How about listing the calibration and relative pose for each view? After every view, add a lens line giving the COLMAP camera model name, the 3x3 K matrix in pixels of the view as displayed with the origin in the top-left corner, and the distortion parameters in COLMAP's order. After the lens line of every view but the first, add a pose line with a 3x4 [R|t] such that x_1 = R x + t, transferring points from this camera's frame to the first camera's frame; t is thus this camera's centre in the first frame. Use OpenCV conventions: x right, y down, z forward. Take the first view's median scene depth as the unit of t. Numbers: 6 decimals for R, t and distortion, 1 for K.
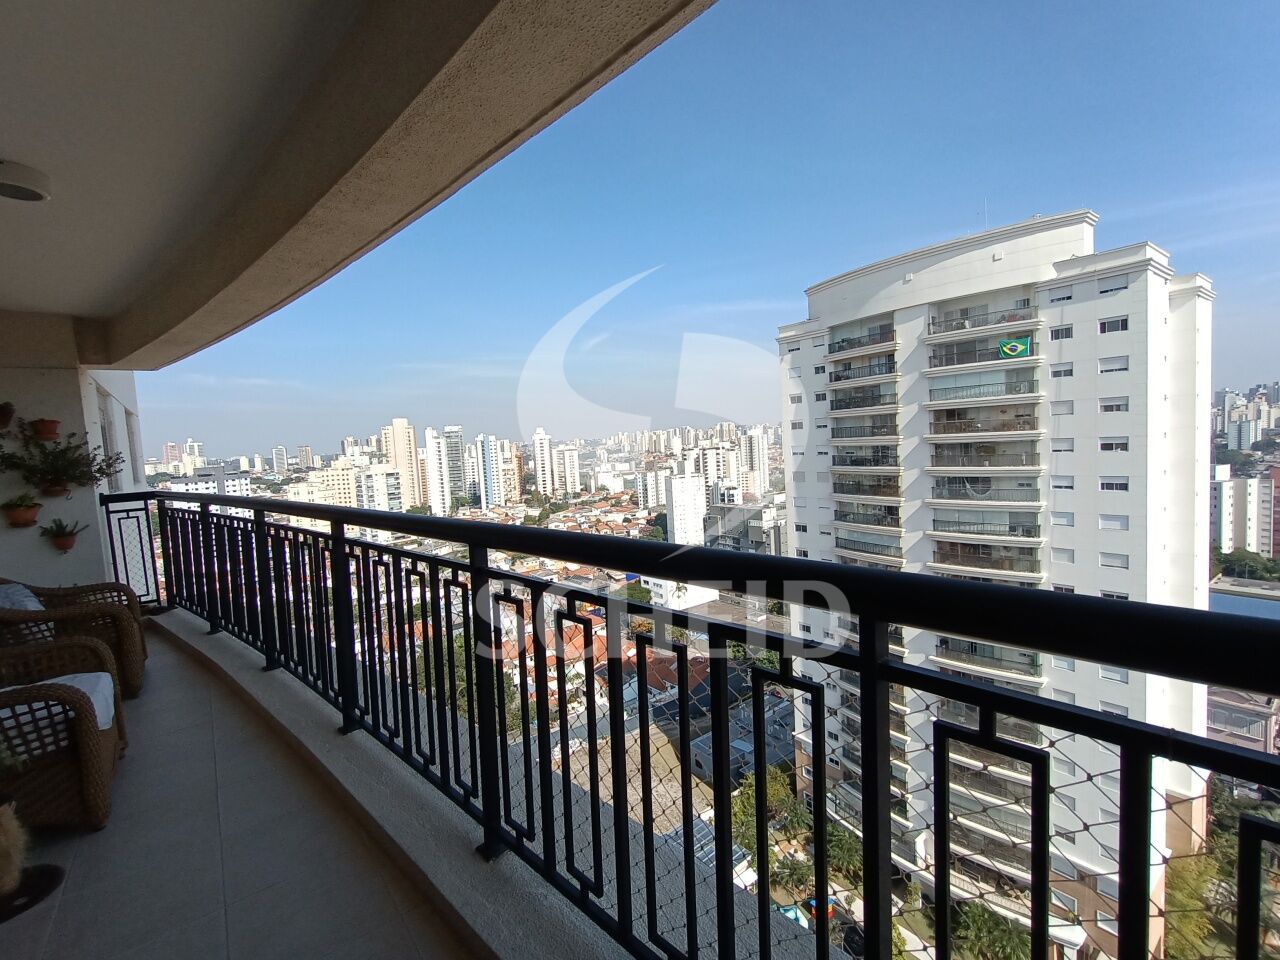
lens RADIAL K [[581.3, 0, 641.7], [0, 581.3, 480.6], [0, 0, 1]] dist [-0.007730, 0.004977]
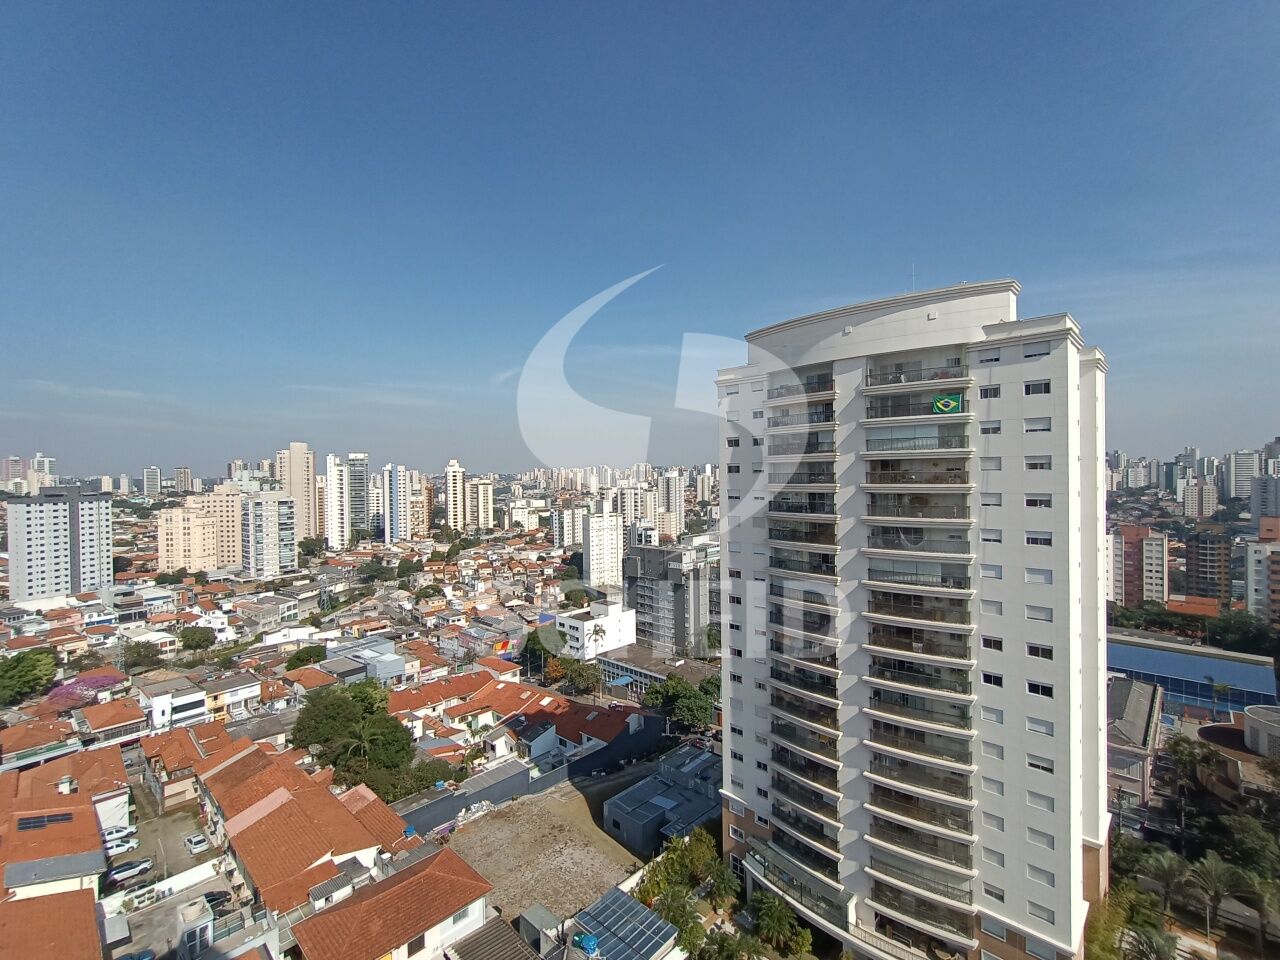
lens RADIAL K [[581.3, 0, 640.7], [0, 581.3, 479.1], [0, 0, 1]] dist [-0.007730, 0.004977]
pose [[0.988941, 0.042842, 0.141985, -0.029798], [-0.032913, 0.996893, -0.071560, -0.002086], [-0.144610, 0.066096, 0.987279, 0.050189]]
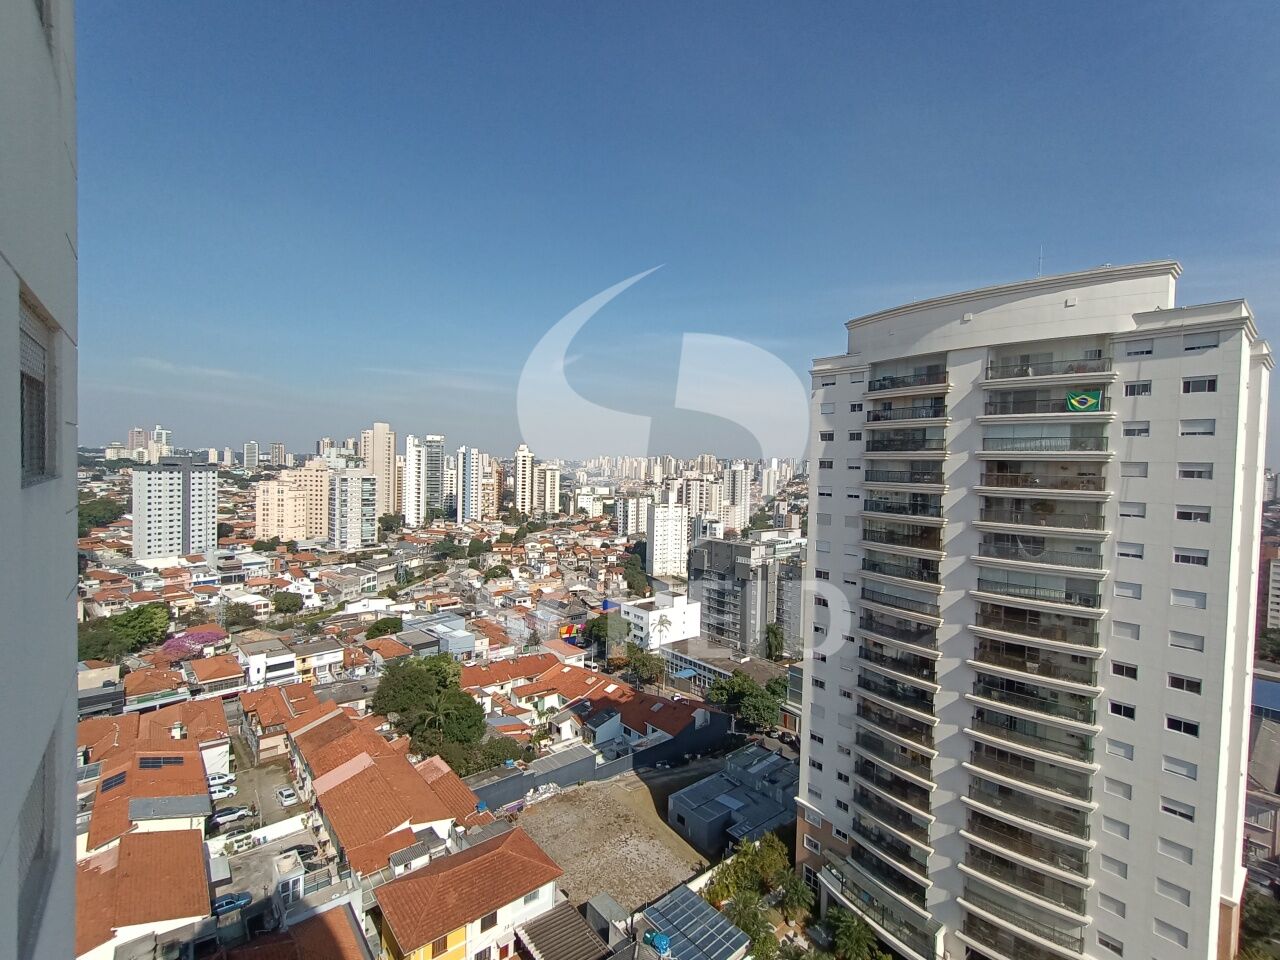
lens RADIAL K [[581.3, 0, 639.8], [0, 581.3, 478.9], [0, 0, 1]] dist [-0.007730, 0.004977]
pose [[0.996085, 0.081187, 0.034972, -0.066035], [-0.079418, 0.995622, -0.049300, -0.001724], [-0.038822, 0.046330, 0.998172, 0.081773]]
